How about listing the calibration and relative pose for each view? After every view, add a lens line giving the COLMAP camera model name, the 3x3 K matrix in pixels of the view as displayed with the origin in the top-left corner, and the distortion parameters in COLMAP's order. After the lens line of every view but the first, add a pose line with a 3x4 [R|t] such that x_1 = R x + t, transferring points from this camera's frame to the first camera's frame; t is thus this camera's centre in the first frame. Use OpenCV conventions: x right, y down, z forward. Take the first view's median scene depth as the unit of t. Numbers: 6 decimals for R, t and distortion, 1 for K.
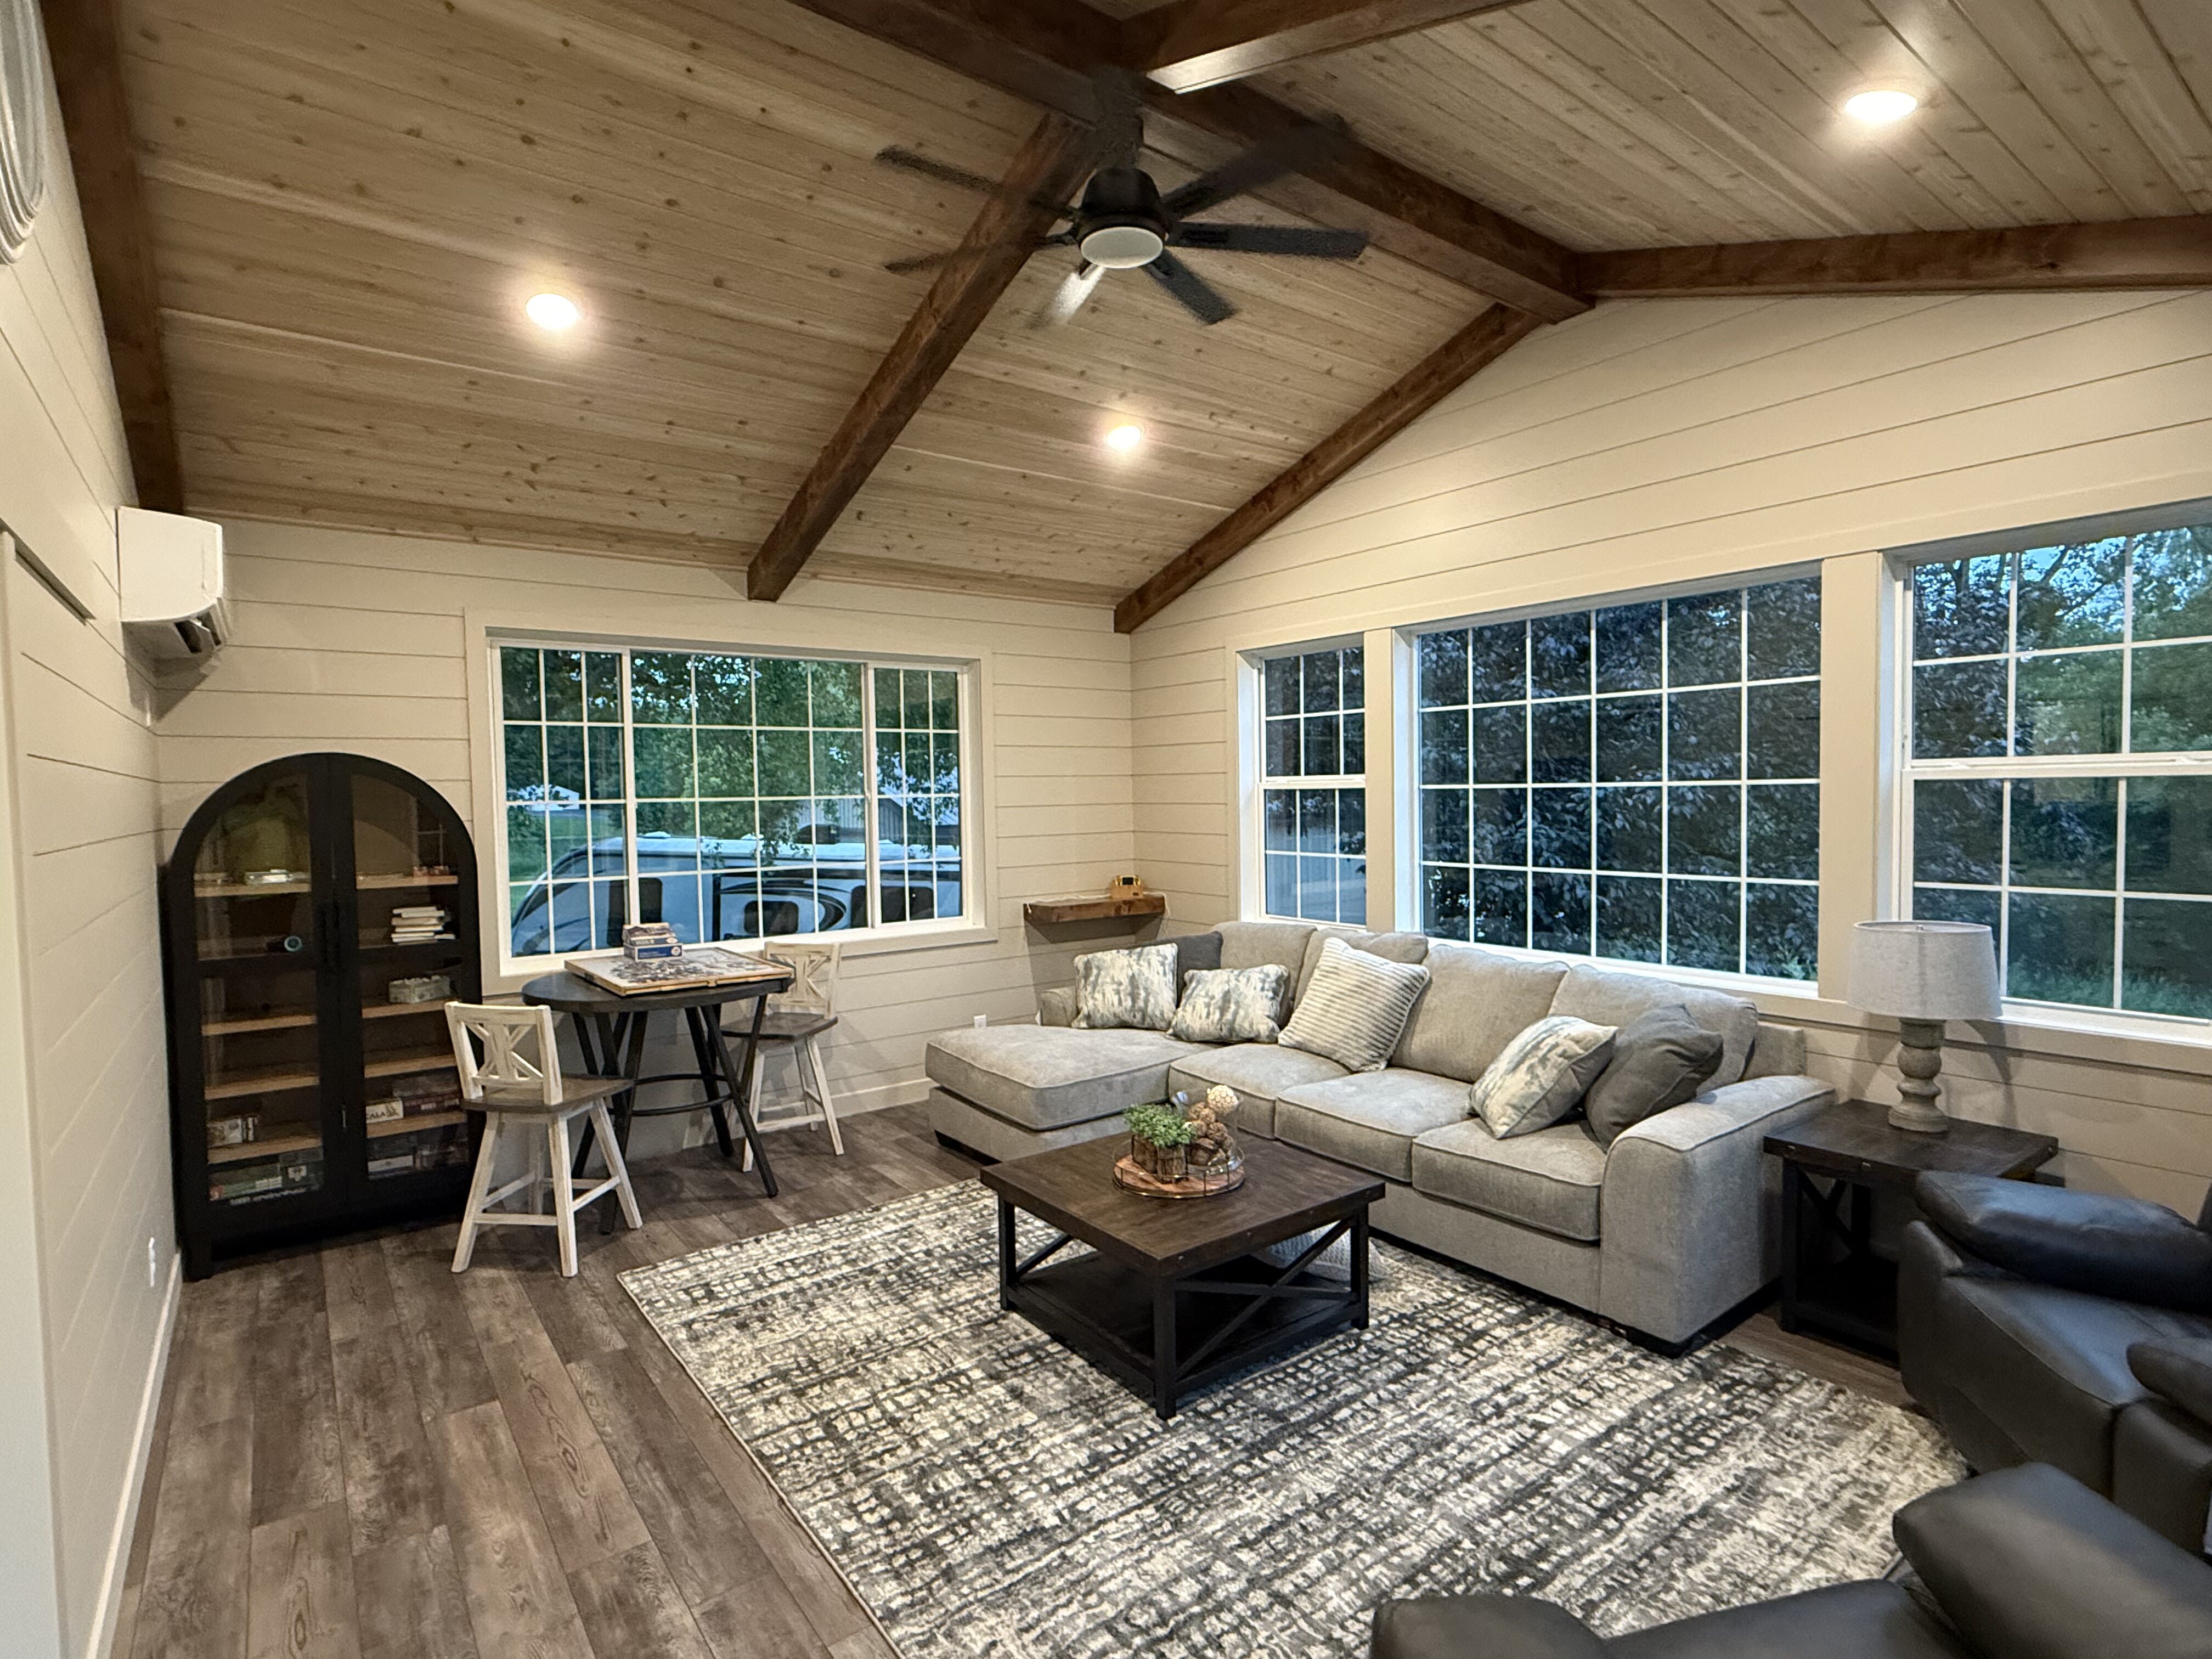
lens RADIAL K [[1111.5, 0, 1106.0], [0, 1111.5, 829.5], [0, 0, 1]] dist [0.002451, 0.000835]
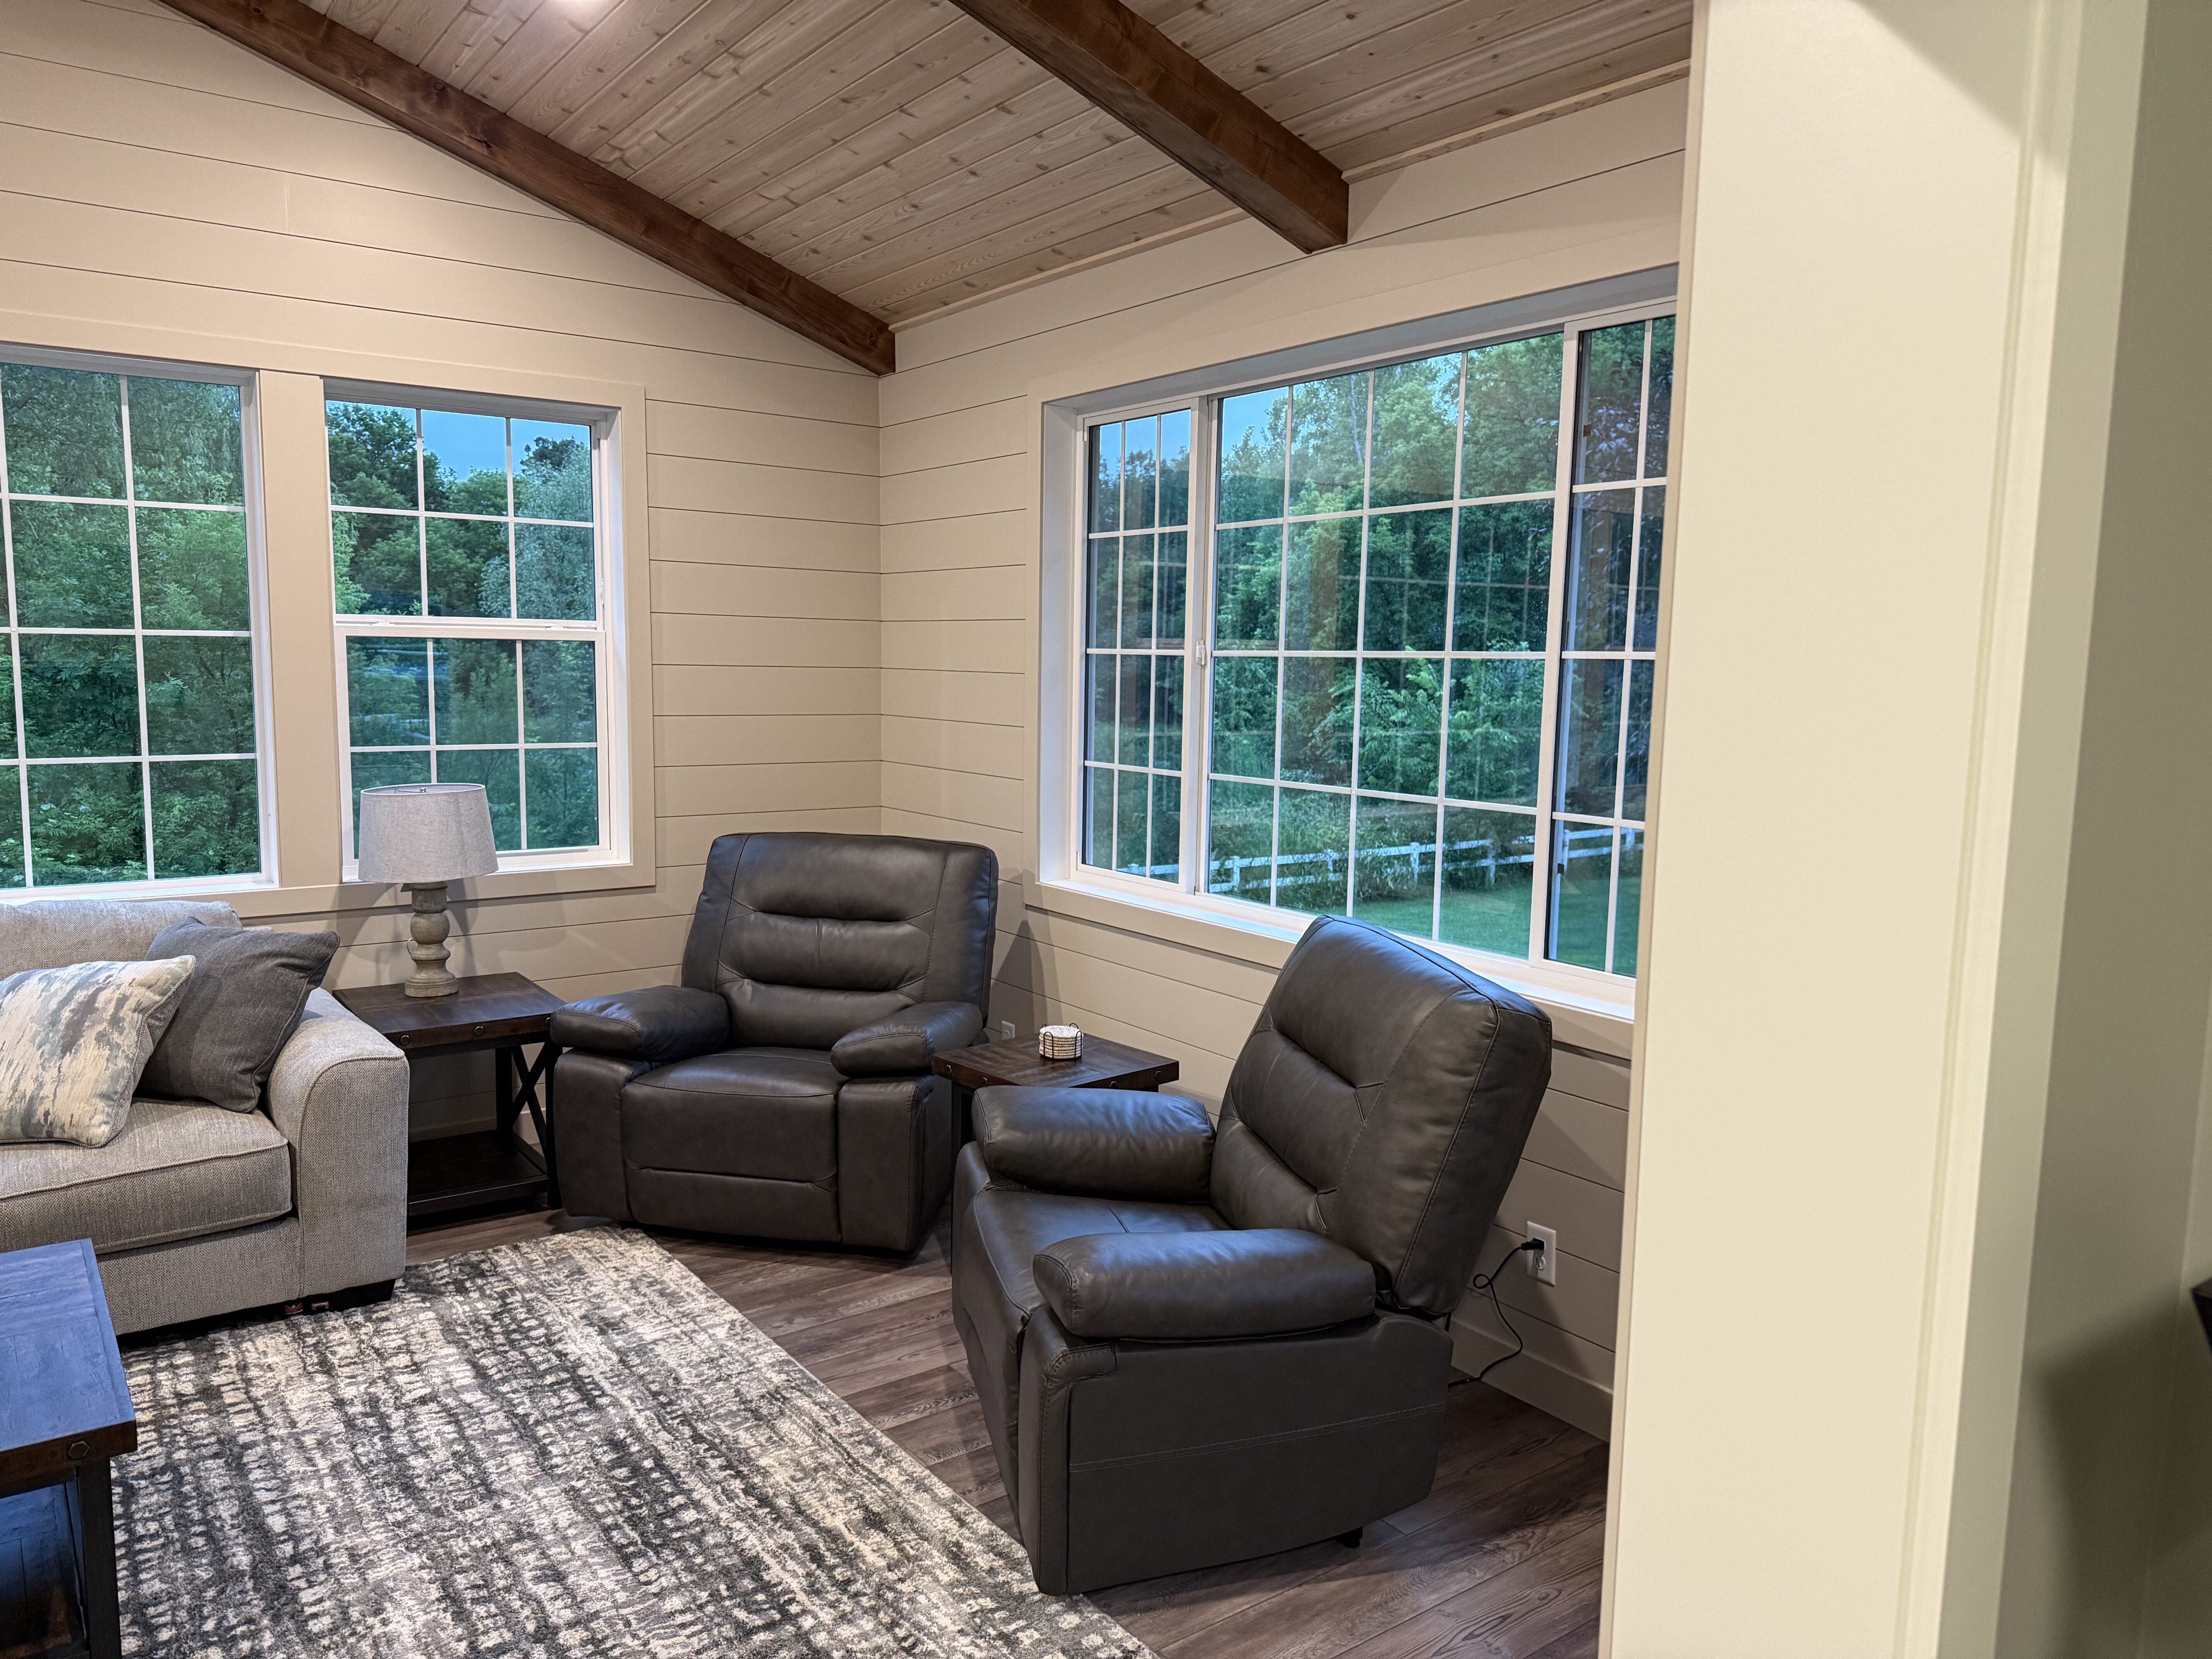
lens RADIAL K [[1555.9, 0, 1106.0], [0, 1555.9, 829.5], [0, 0, 1]] dist [0.010553, 0.000242]
pose [[0.009872, -0.096930, 0.995242, -0.675675], [0.016538, 0.995170, 0.096758, -0.000082], [-0.999815, 0.015504, 0.011427, 0.423012]]
